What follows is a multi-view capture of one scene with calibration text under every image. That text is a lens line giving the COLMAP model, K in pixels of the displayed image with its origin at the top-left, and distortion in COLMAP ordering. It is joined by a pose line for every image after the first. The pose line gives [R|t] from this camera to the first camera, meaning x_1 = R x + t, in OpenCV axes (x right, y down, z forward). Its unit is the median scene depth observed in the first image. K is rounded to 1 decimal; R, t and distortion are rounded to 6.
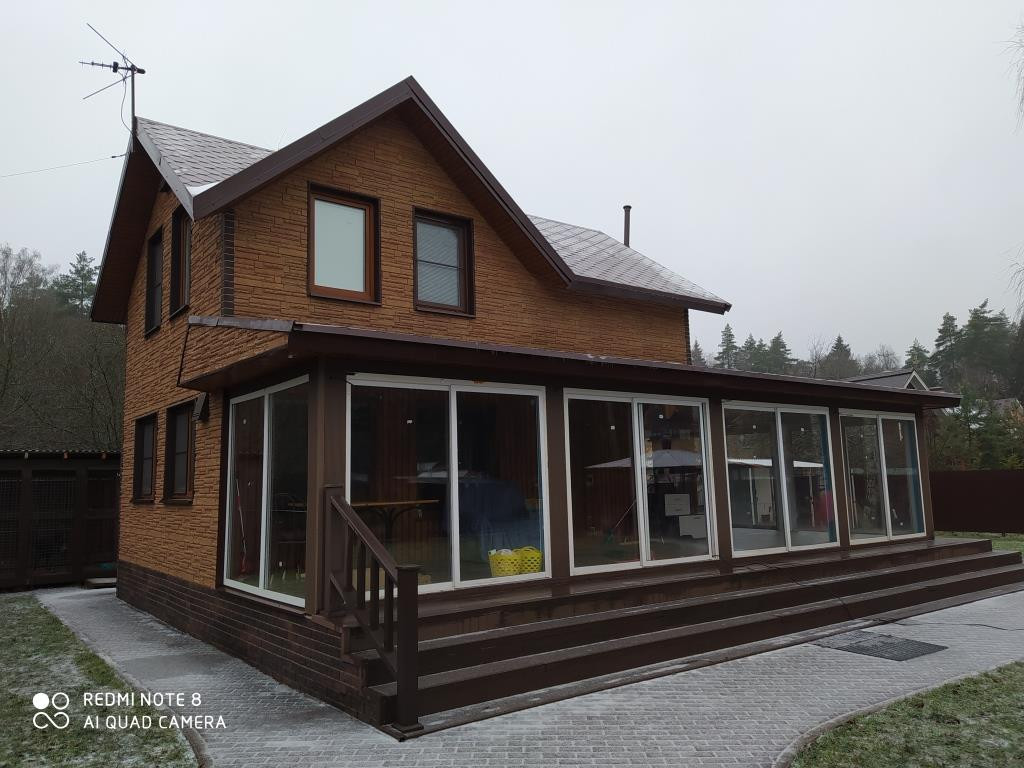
lens RADIAL K [[766.7, 0, 512.0], [0, 766.7, 384.0], [0, 0, 1]] dist [0.113876, -0.160996]
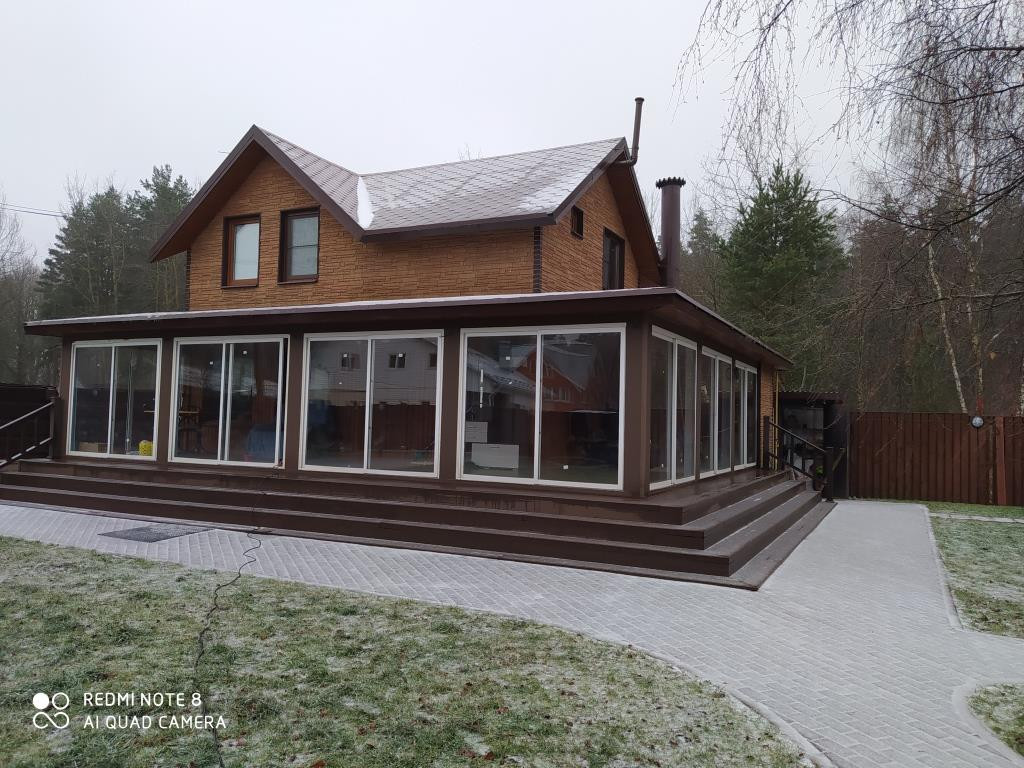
lens RADIAL K [[766.7, 0, 512.0], [0, 766.7, 384.0], [0, 0, 1]] dist [0.113876, -0.160996]
pose [[0.473289, -0.008725, -0.880864, 1.477636], [0.086042, 0.995627, 0.036369, 0.082228], [0.876695, -0.093004, 0.471971, 0.739078]]
